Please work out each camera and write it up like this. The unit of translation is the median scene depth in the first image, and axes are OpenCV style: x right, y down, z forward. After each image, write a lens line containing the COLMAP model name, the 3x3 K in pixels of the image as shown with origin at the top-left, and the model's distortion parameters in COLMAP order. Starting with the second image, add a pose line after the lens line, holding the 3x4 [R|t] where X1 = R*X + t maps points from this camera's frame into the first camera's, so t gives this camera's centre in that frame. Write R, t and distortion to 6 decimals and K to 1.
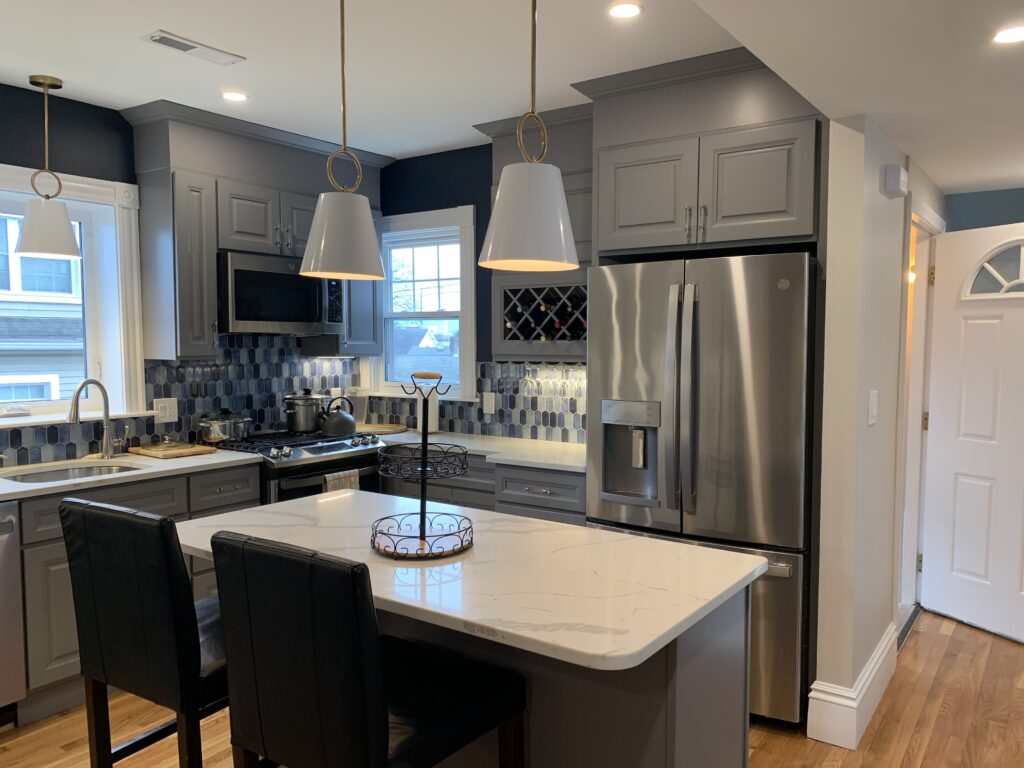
lens RADIAL K [[783.6, 0, 524.2], [0, 783.6, 404.2], [0, 0, 1]] dist [0.040237, -0.050002]
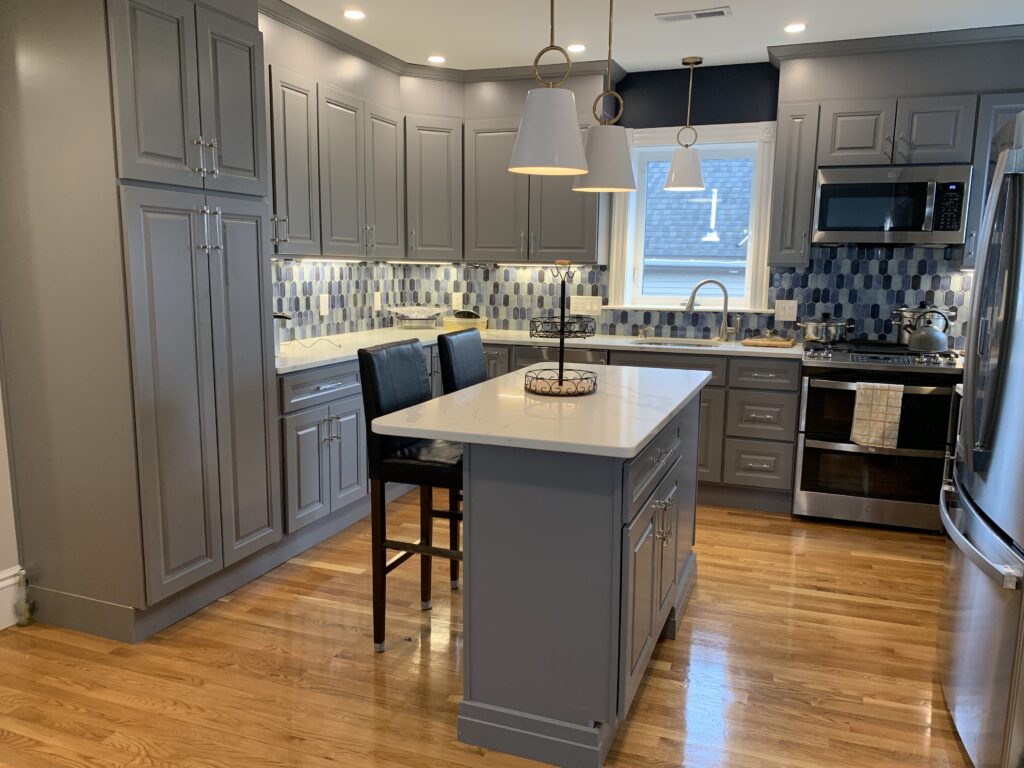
lens RADIAL K [[783.6, 0, 508.8], [0, 783.6, 398.6], [0, 0, 1]] dist [0.040237, -0.050002]
pose [[0.262939, 0.167643, -0.950136, 0.587978], [-0.088327, 0.984836, 0.149321, -0.002056], [0.960761, 0.044661, 0.273759, 0.276265]]
